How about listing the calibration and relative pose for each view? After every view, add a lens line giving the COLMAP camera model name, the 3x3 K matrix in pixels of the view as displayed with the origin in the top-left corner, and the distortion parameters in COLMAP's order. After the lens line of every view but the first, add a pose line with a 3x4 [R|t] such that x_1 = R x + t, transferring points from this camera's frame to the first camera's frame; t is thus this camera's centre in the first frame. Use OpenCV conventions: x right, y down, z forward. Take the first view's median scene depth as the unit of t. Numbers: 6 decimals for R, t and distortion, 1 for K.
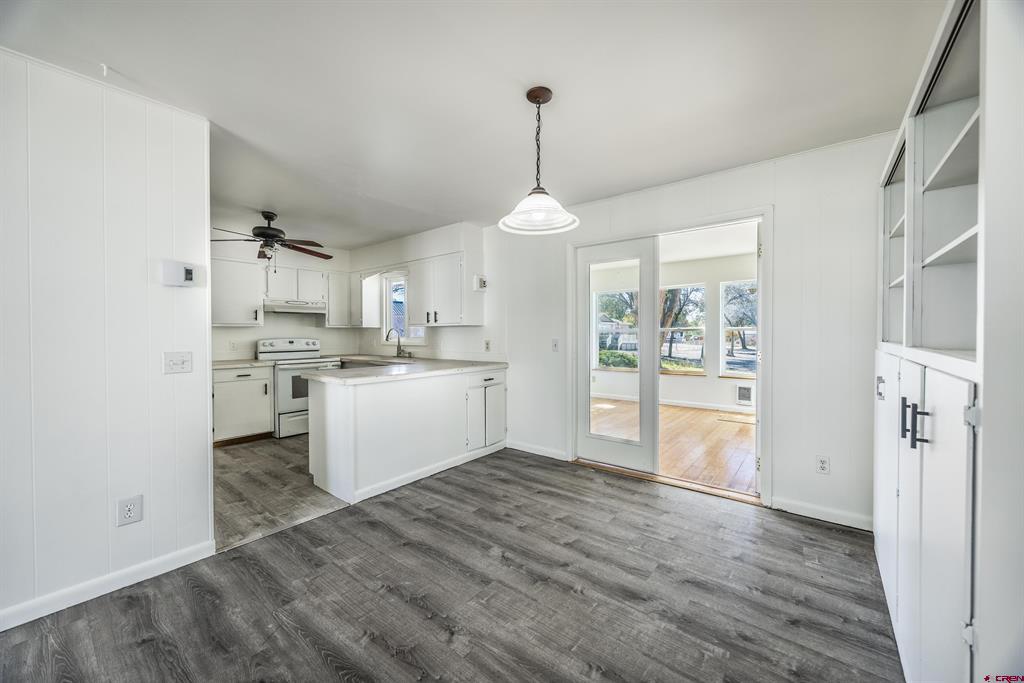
lens RADIAL K [[394.8, 0, 502.4], [0, 394.8, 342.6], [0, 0, 1]] dist [-0.003569, -0.000416]
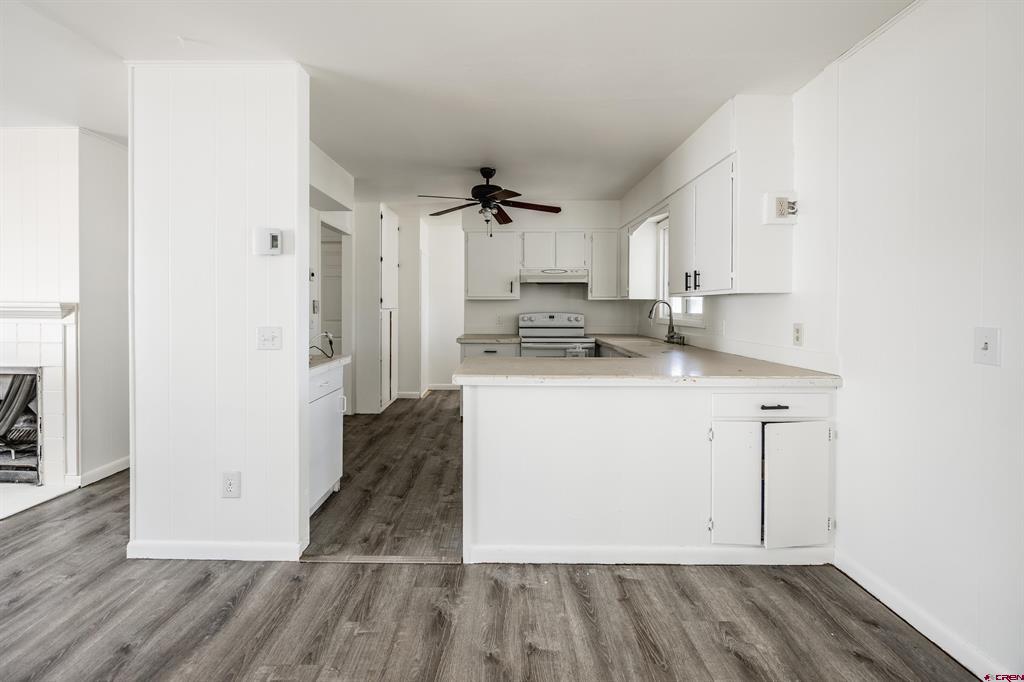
lens RADIAL K [[394.8, 0, 553.4], [0, 394.8, 313.5], [0, 0, 1]] dist [-0.003569, -0.000416]
pose [[0.625273, 0.016782, -0.780226, 0.165704], [-0.022348, 0.999744, 0.003594, -0.013698], [0.780086, 0.015189, 0.625488, 0.506893]]
